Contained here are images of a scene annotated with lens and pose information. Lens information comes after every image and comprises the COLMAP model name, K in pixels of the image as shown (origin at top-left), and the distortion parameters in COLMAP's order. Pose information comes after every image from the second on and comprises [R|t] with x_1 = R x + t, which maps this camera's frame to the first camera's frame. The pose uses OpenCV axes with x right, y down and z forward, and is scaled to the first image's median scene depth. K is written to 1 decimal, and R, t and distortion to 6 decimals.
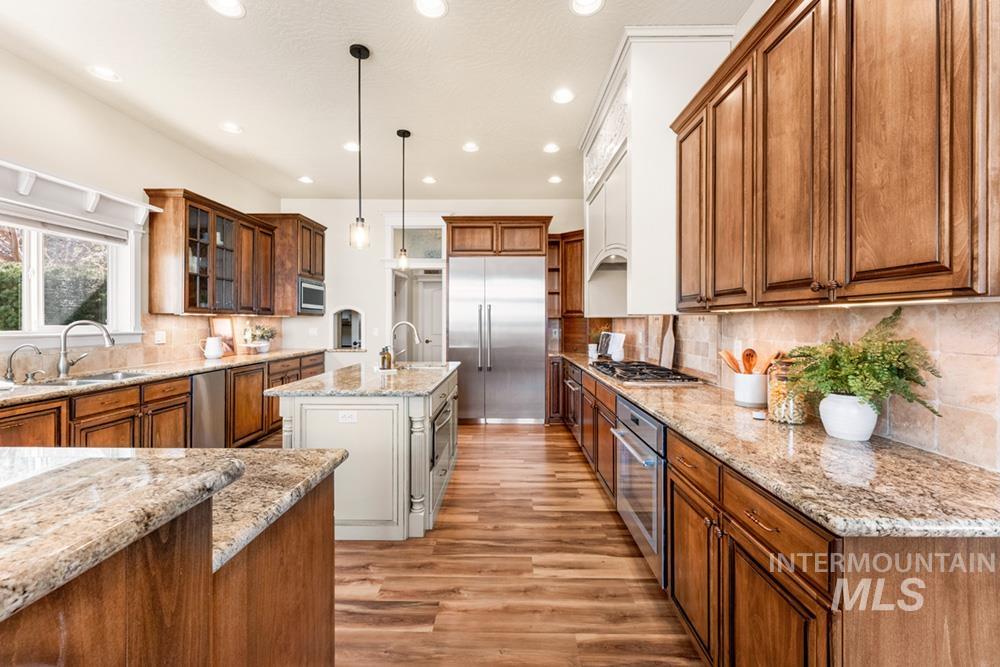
lens RADIAL K [[403.2, 0, 502.2], [0, 403.2, 322.9], [0, 0, 1]] dist [0.000191, -0.000144]
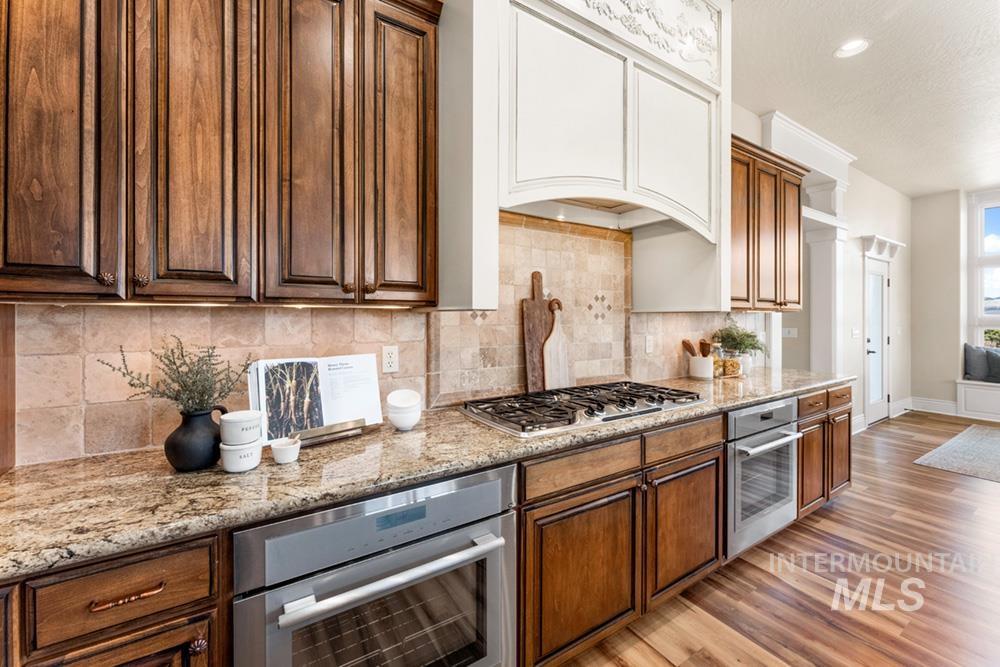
lens RADIAL K [[408.2, 0, 501.6], [0, 408.2, 311.3], [0, 0, 1]] dist [0.001796, 0.000120]
pose [[-0.556193, 0.013560, 0.830943, -0.135664], [0.007225, 0.999908, -0.011481, -0.014414], [-0.831022, -0.000382, -0.556240, 1.768422]]
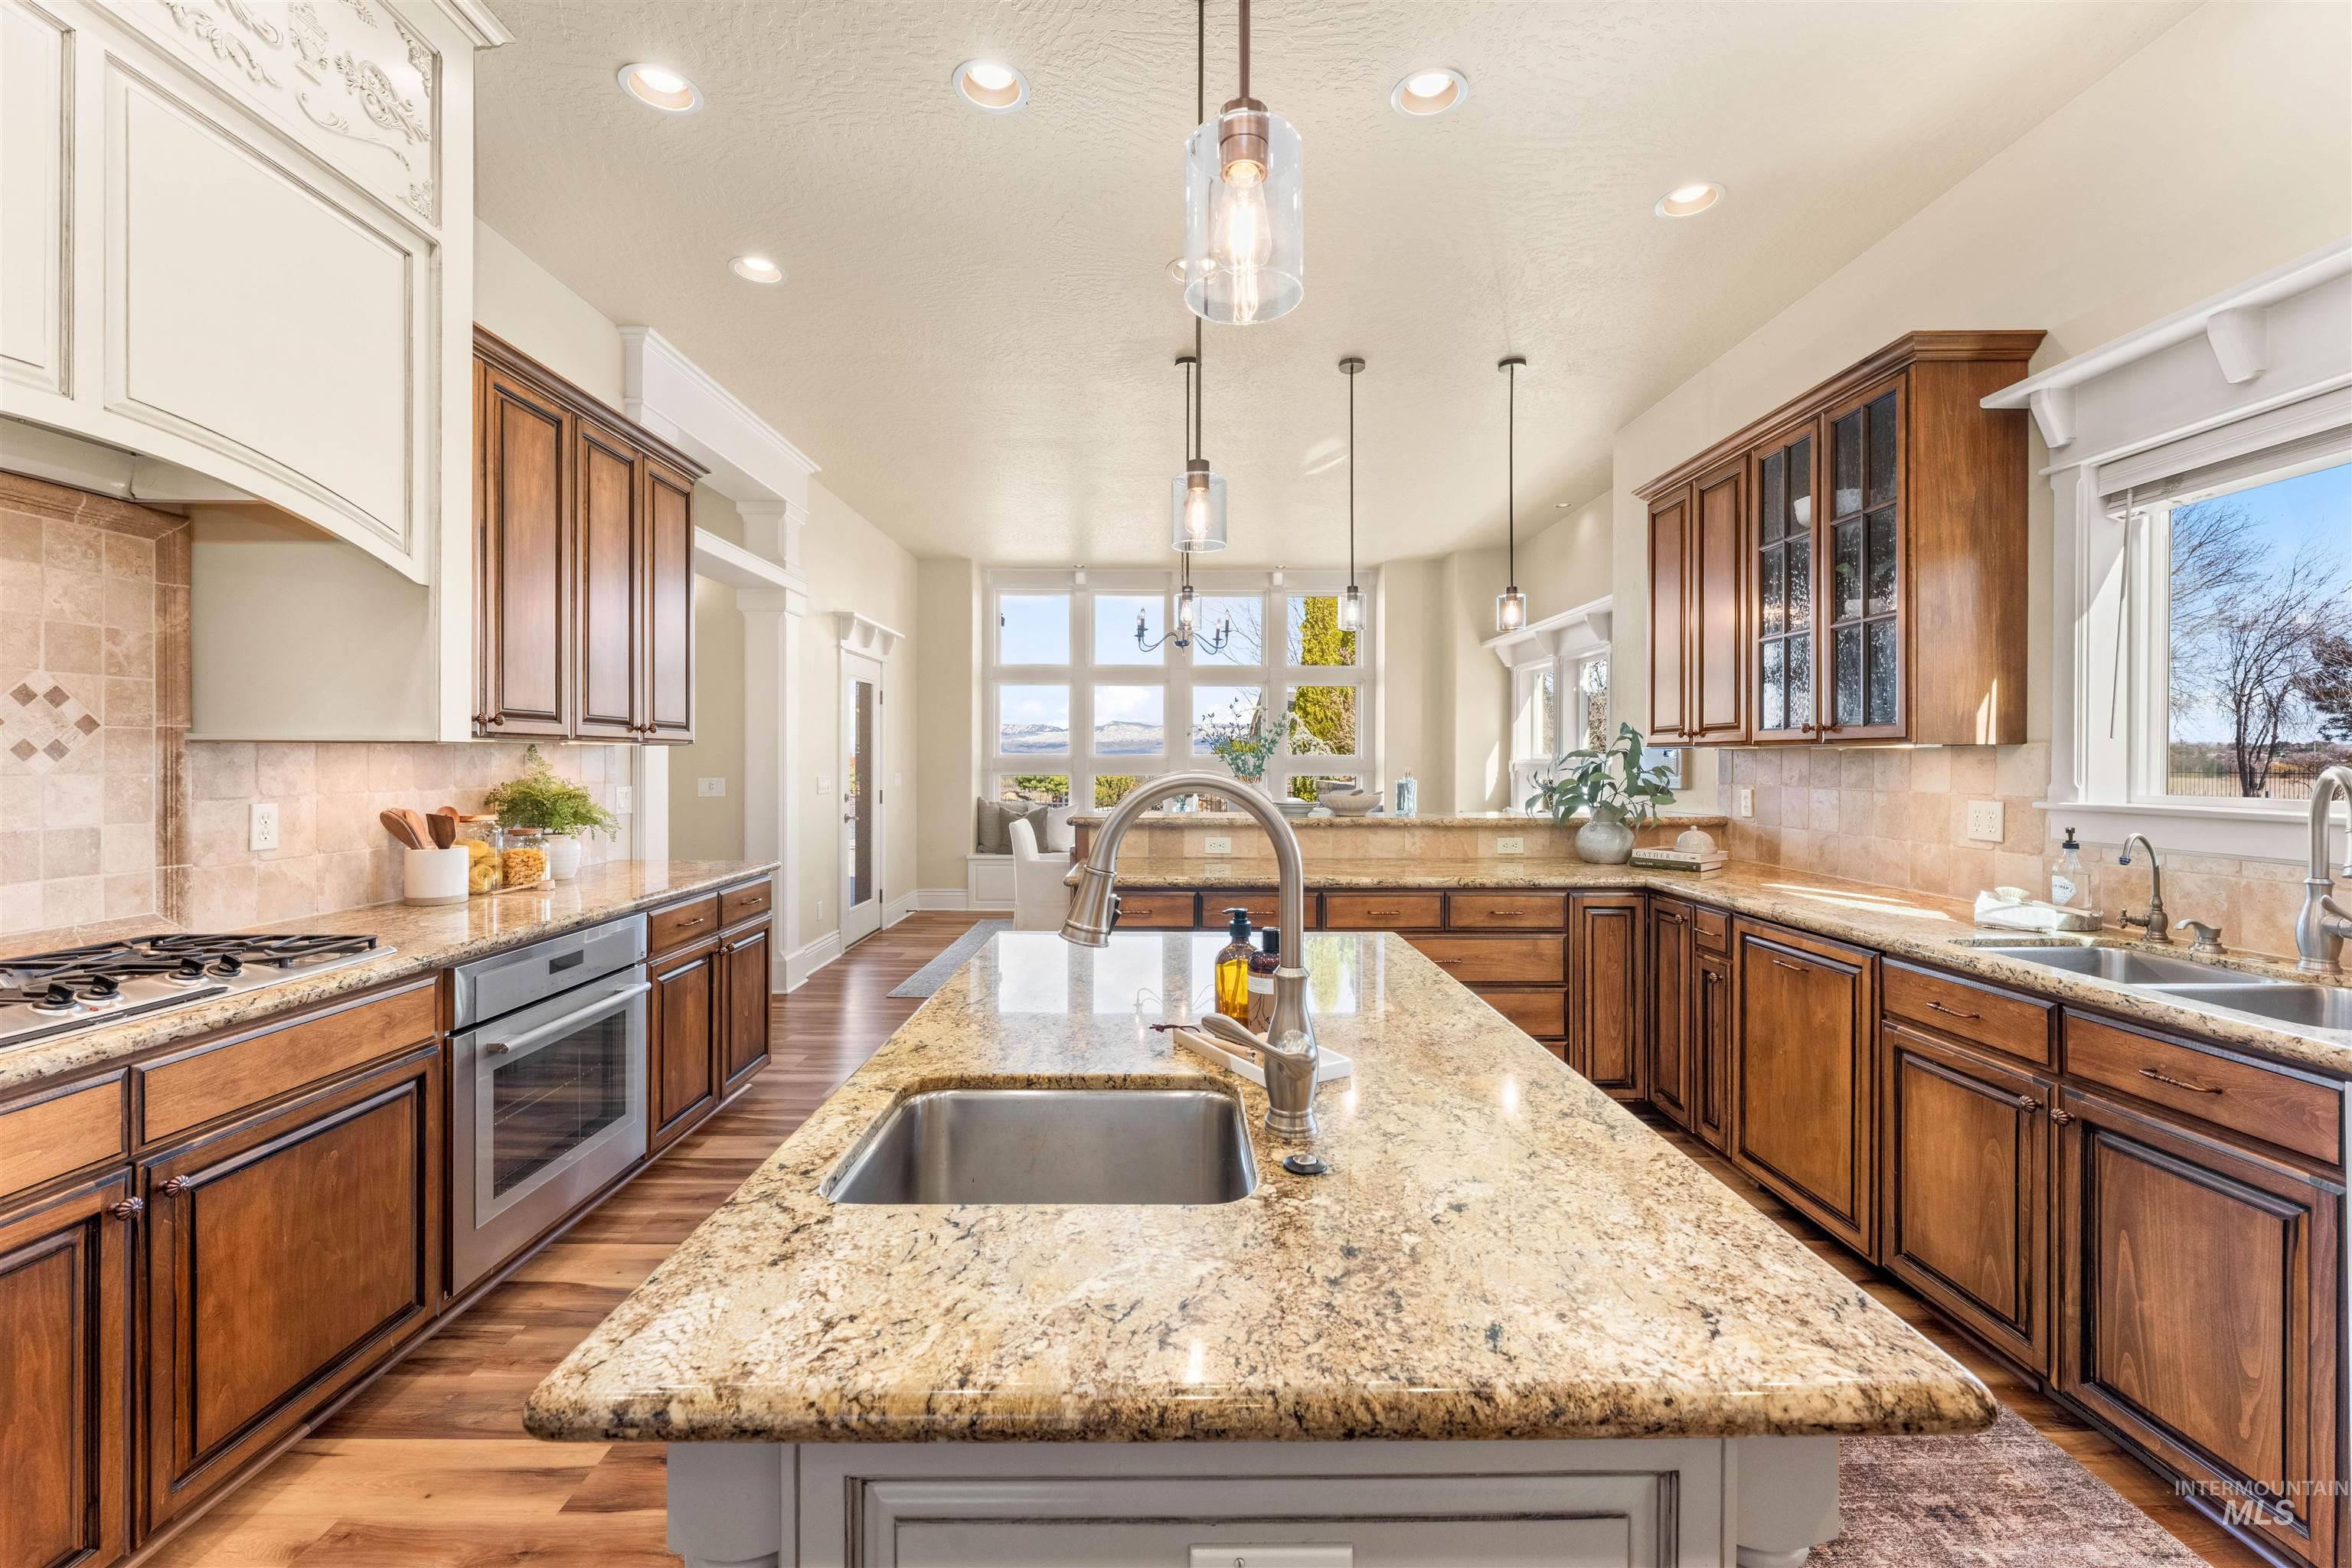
lens RADIAL K [[948.4, 0, 1181.2], [0, 948.4, 759.0], [0, 0, 1]] dist [0.000191, -0.000144]
pose [[-0.999548, -0.004856, -0.029667, -0.314324], [-0.005105, 0.999952, 0.008347, -0.015532], [0.029626, 0.008494, -0.999525, 1.800612]]
